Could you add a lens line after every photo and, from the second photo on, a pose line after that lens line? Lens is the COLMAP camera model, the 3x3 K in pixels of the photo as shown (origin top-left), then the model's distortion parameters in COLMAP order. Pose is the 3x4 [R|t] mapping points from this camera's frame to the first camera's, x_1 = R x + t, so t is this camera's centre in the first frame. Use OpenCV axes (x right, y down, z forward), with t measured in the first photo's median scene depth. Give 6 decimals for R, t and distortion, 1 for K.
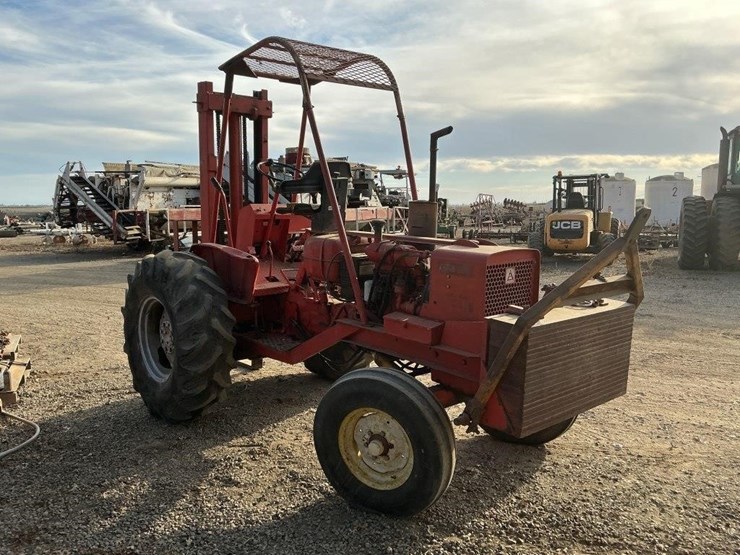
lens RADIAL K [[618.8, 0, 367.7], [0, 618.8, 277.4], [0, 0, 1]] dist [0.091995, -0.179067]
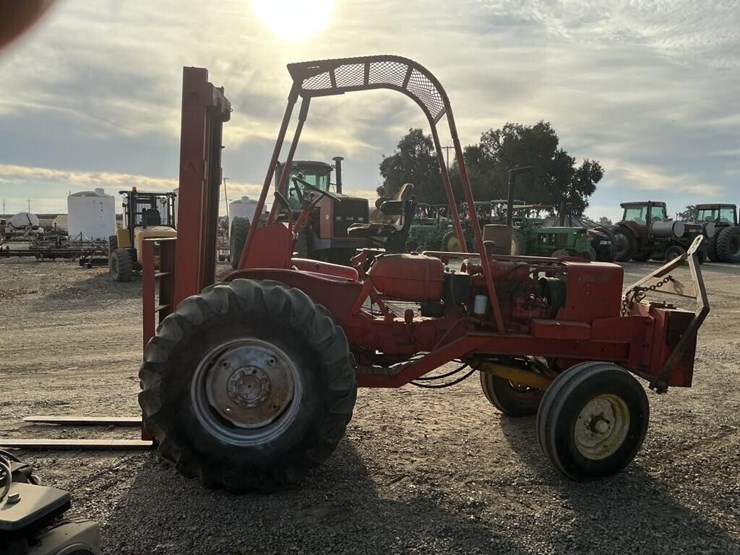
lens RADIAL K [[618.8, 0, 367.7], [0, 618.8, 277.4], [0, 0, 1]] dist [0.091995, -0.179067]
pose [[0.638804, -0.048464, 0.767841, -0.770962], [0.066888, 0.997734, 0.007326, -0.038030], [-0.766456, 0.046680, 0.640598, 0.343505]]
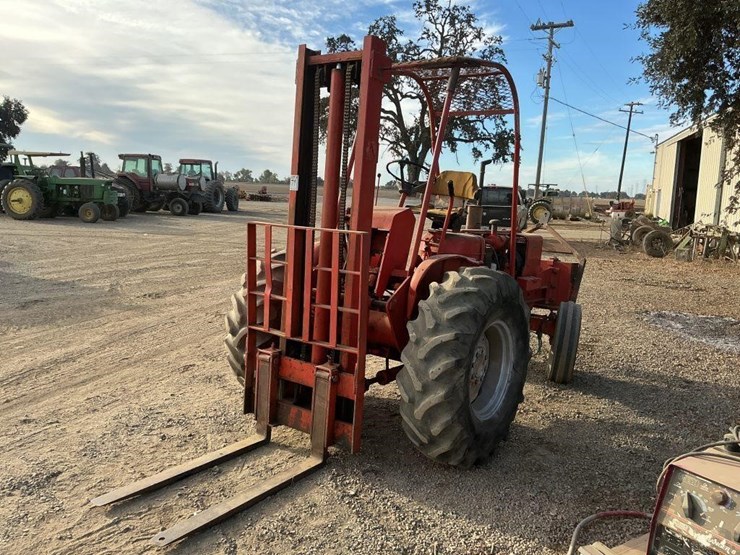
lens RADIAL K [[618.8, 0, 367.7], [0, 618.8, 277.4], [0, 0, 1]] dist [0.091995, -0.179067]
pose [[-0.202929, -0.141228, 0.968955, -0.807515], [0.069038, 0.985018, 0.158028, -0.055571], [-0.976757, 0.098963, -0.190139, 0.467993]]
